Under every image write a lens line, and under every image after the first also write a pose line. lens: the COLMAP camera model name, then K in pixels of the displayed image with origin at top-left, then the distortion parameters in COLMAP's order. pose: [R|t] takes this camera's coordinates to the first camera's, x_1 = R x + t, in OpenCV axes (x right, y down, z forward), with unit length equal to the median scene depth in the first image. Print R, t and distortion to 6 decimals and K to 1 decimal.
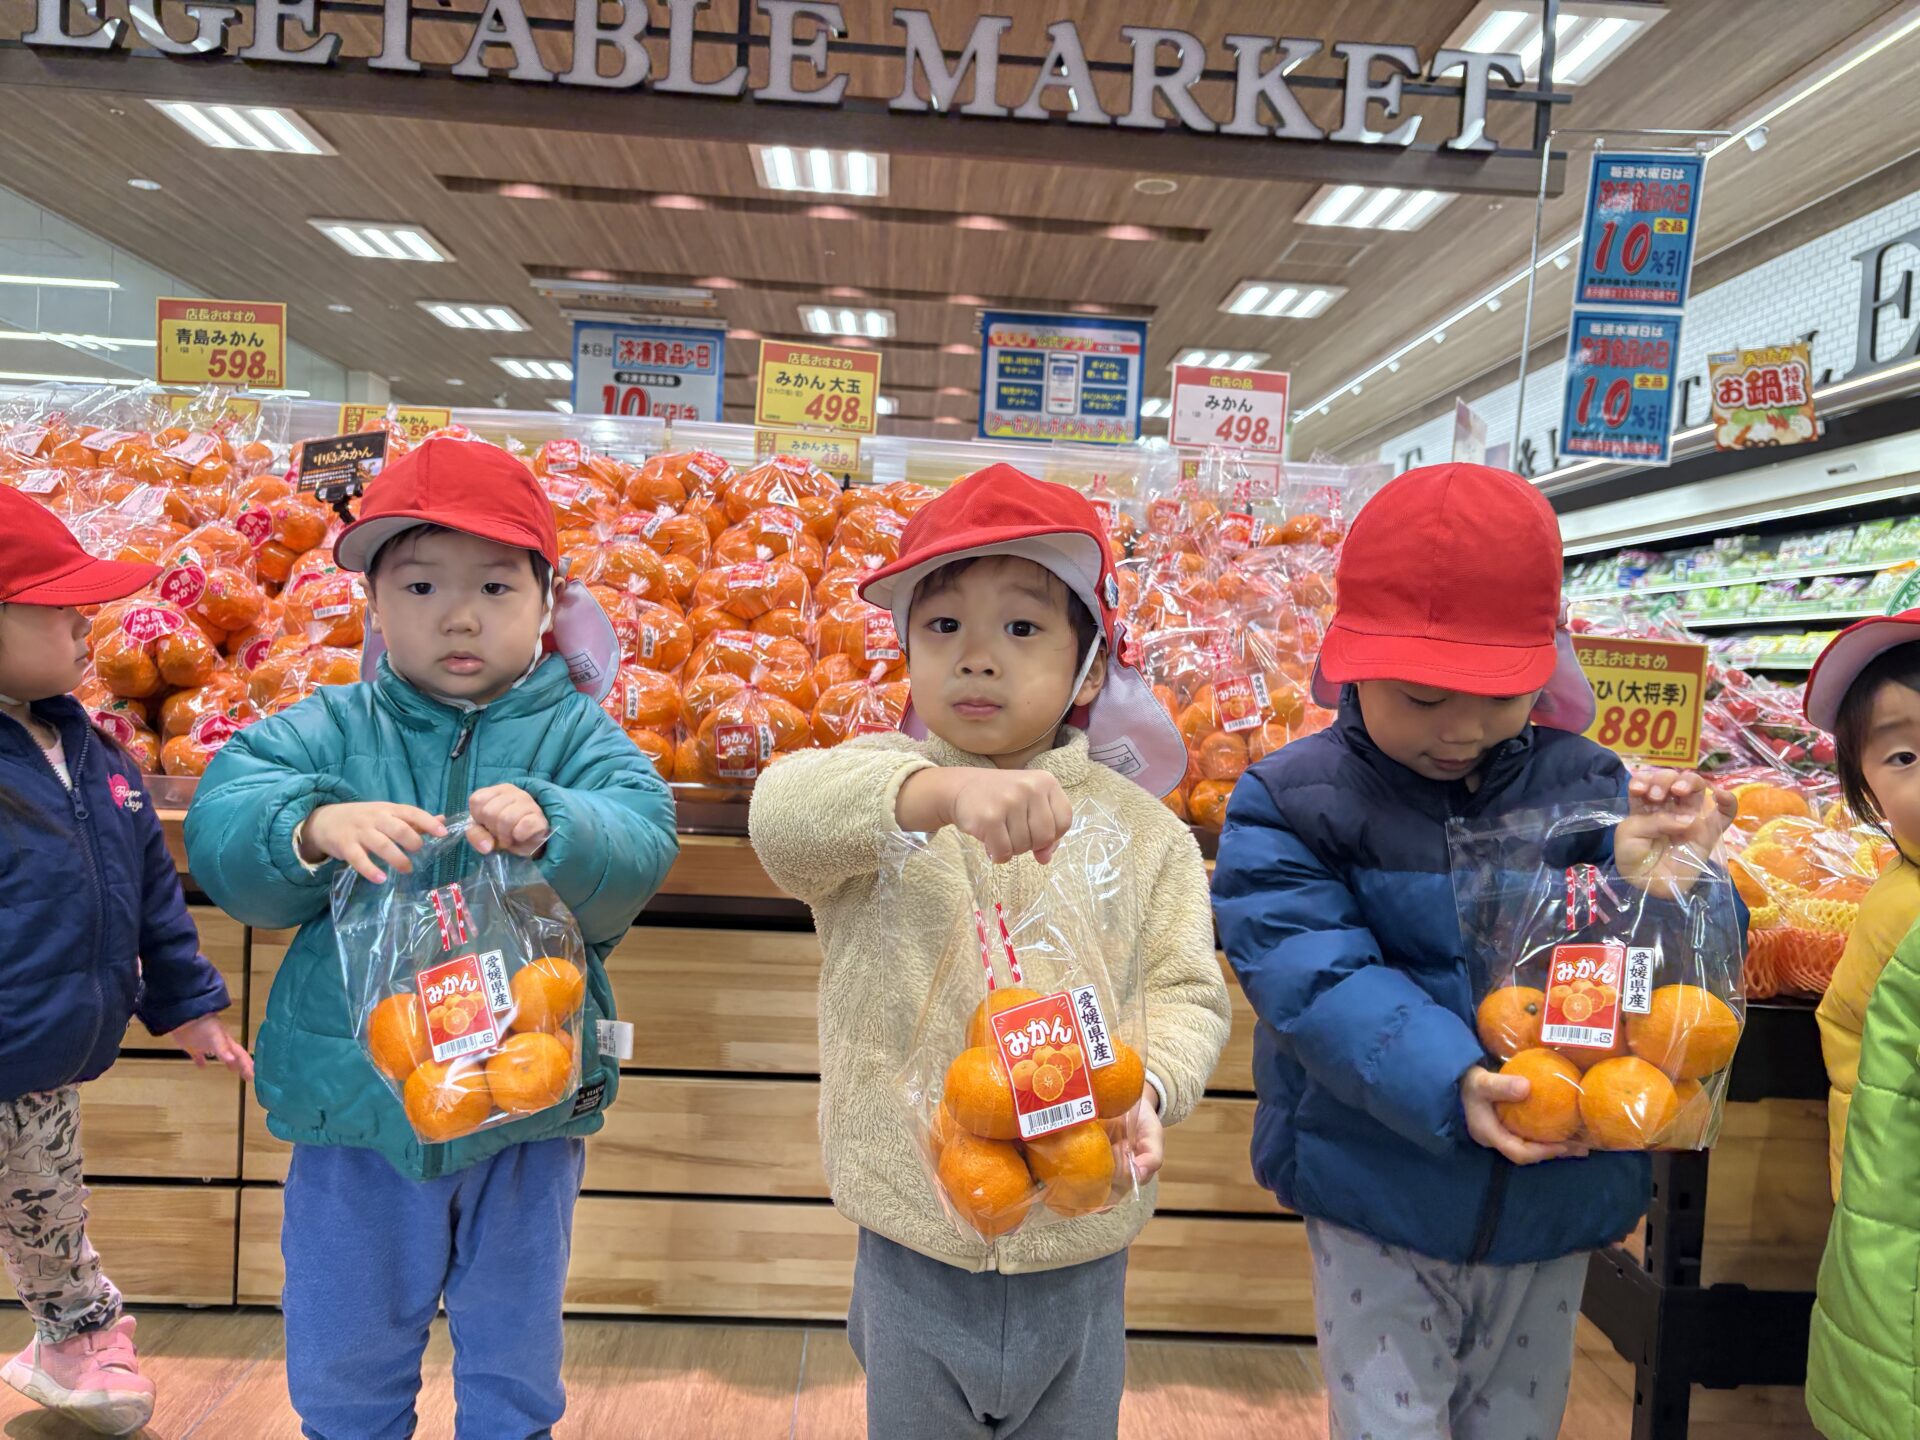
lens RADIAL K [[1469.2, 0, 971.6], [0, 1469.2, 731.9], [0, 0, 1]] dist [-0.000080, -0.018038]
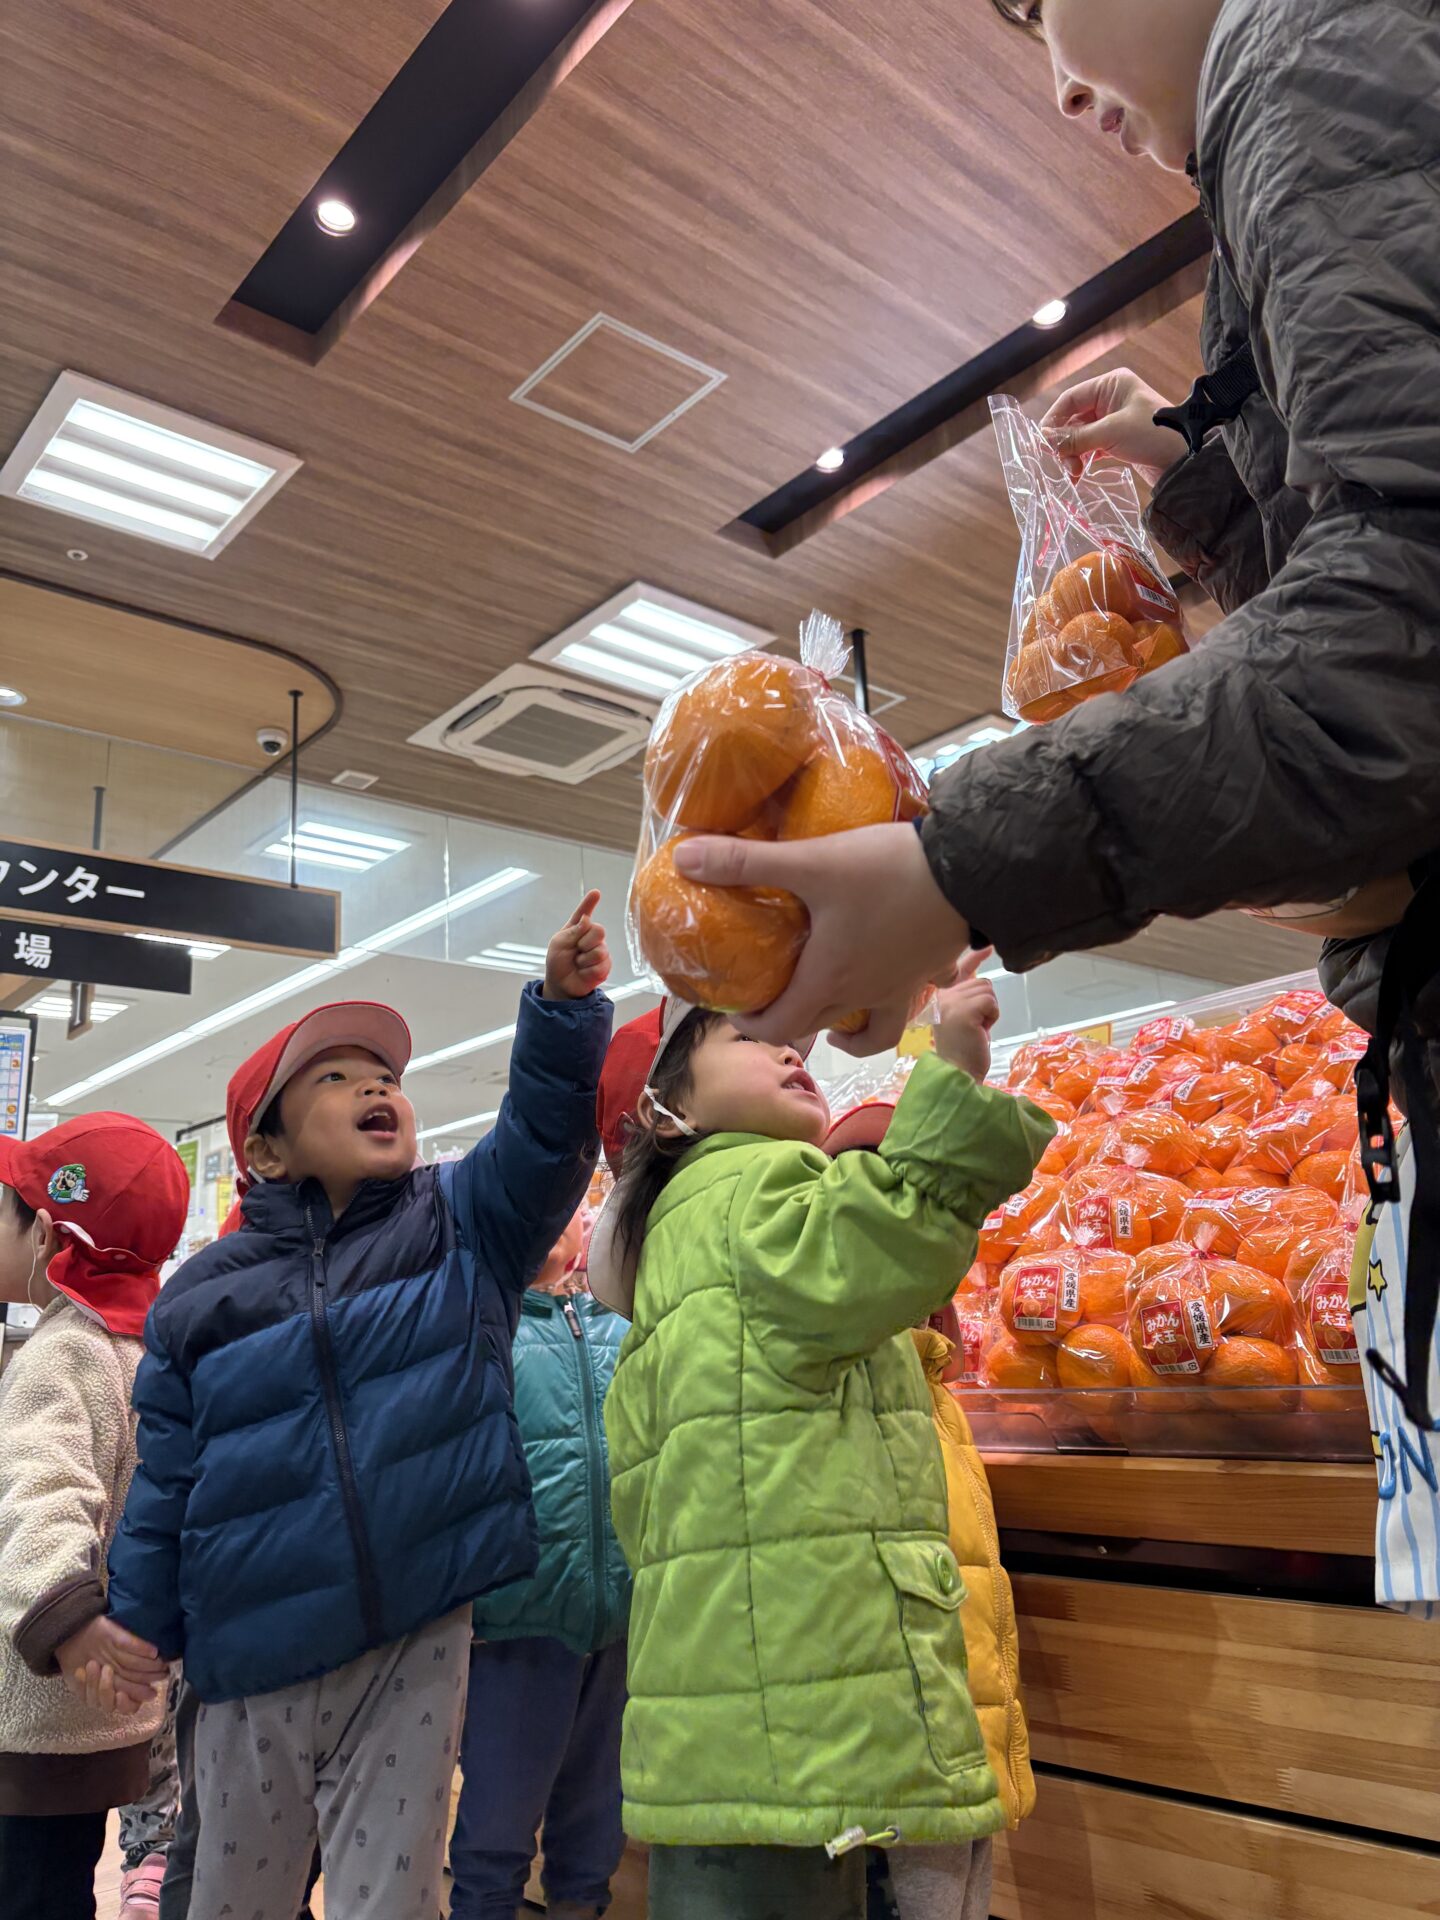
lens RADIAL K [[1469.2, 0, 721.5], [0, 1469.2, 945.0], [0, 0, 1]] dist [-0.000080, -0.018038]
pose [[0.610602, -0.286704, -0.738218, 0.218326], [0.045076, 0.943238, -0.329045, 0.041172], [0.790654, 0.167640, 0.588866, 0.218736]]
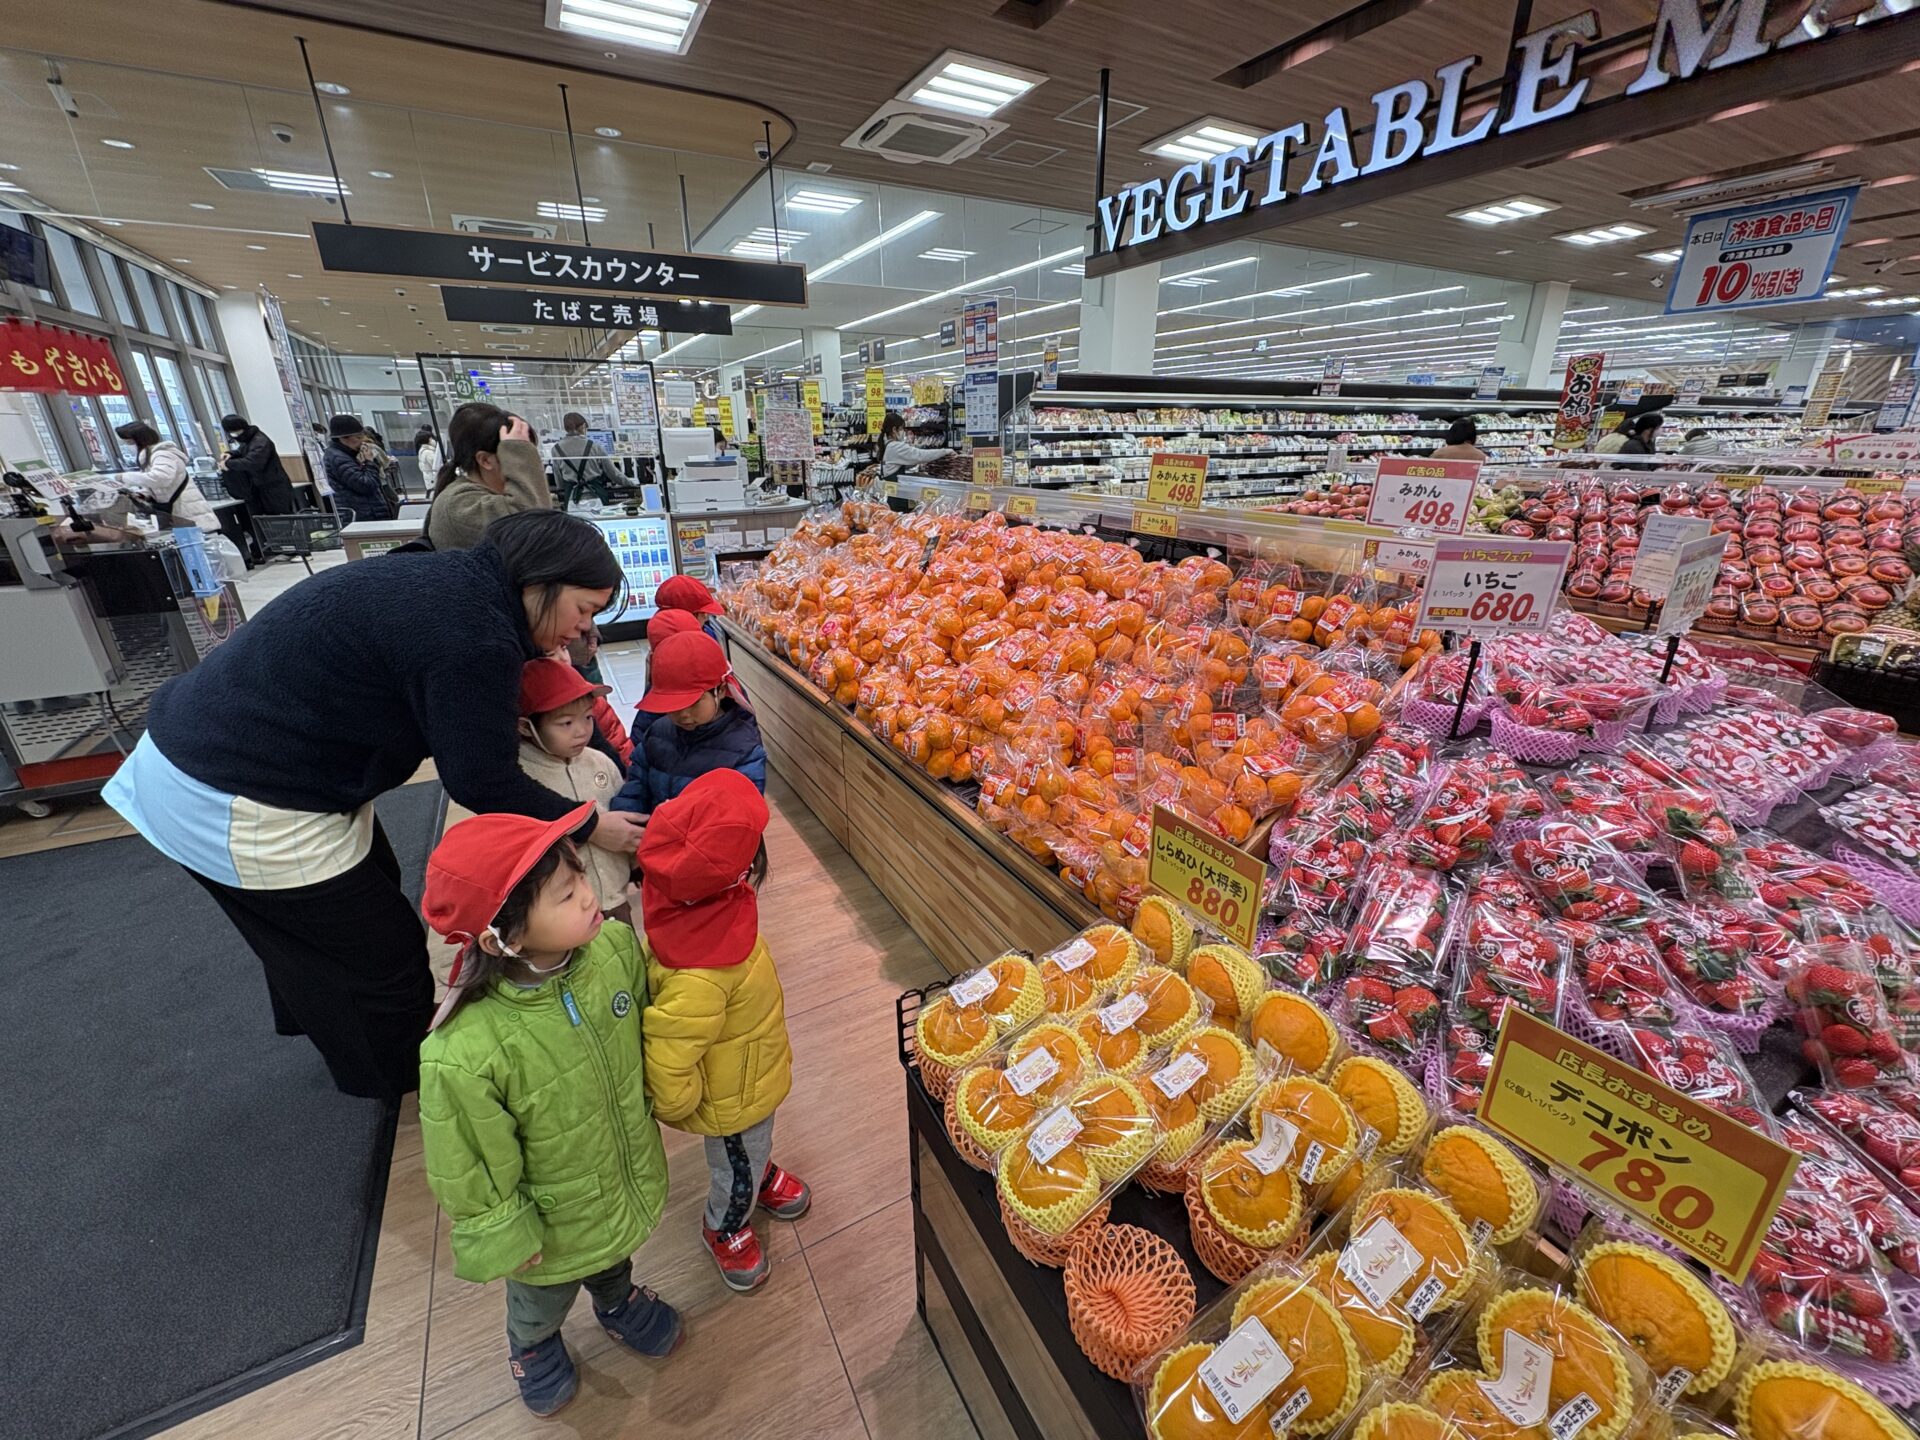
lens RADIAL K [[760.6, 0, 968.1], [0, 760.6, 719.0], [0, 0, 1]] dist [0.003269, 0.000604]
pose [[0.459025, 0.263305, -0.848509, 0.579493], [-0.009081, 0.956413, 0.291877, -0.223364], [0.888377, -0.126274, 0.441408, 0.379348]]
